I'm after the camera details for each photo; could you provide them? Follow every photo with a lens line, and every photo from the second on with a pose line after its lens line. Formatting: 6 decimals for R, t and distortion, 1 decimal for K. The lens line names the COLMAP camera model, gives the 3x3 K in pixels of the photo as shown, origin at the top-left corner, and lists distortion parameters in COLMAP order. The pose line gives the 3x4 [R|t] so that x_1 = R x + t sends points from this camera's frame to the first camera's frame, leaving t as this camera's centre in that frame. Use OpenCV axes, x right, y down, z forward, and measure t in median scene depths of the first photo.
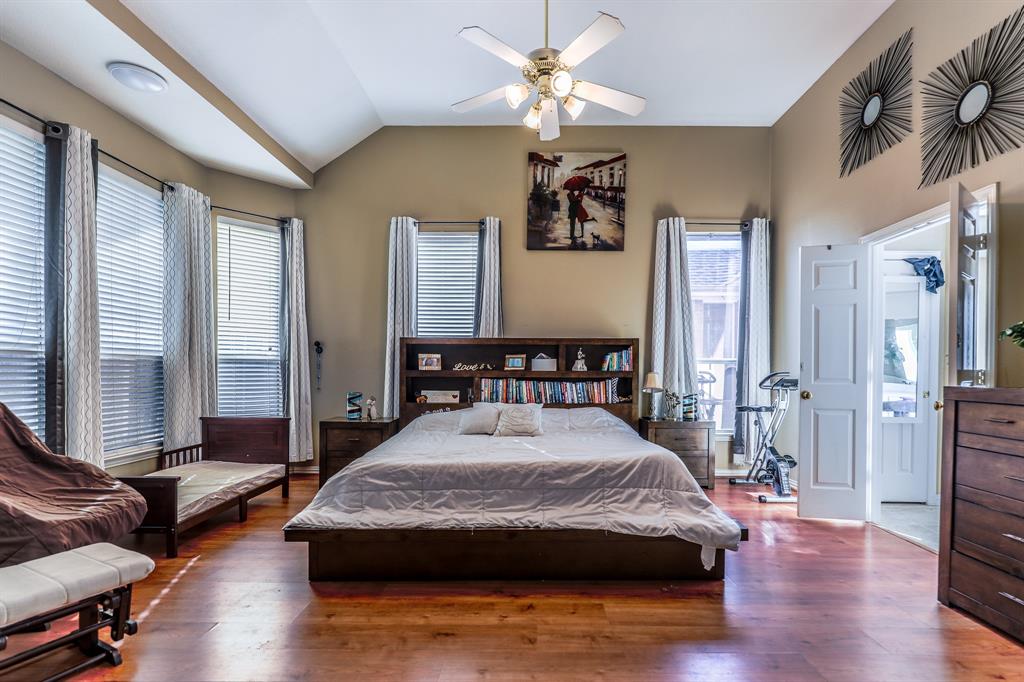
lens RADIAL K [[468.8, 0, 511.8], [0, 468.8, 371.4], [0, 0, 1]] dist [-0.000259, 0.000126]
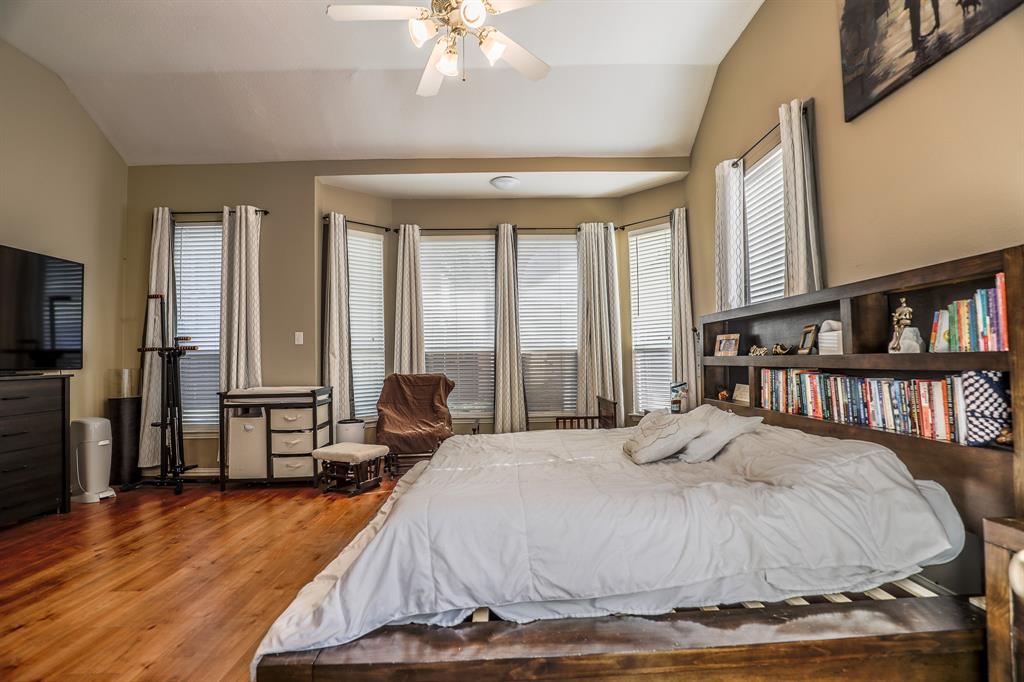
lens RADIAL K [[463.5, 0, 521.2], [0, 463.5, 340.2], [0, 0, 1]] dist [-0.007541, 0.001027]
pose [[0.056192, -0.047497, -0.997290, 0.543854], [0.015336, 0.998791, -0.046704, 0.001152], [0.998302, -0.012670, 0.056852, 0.638307]]
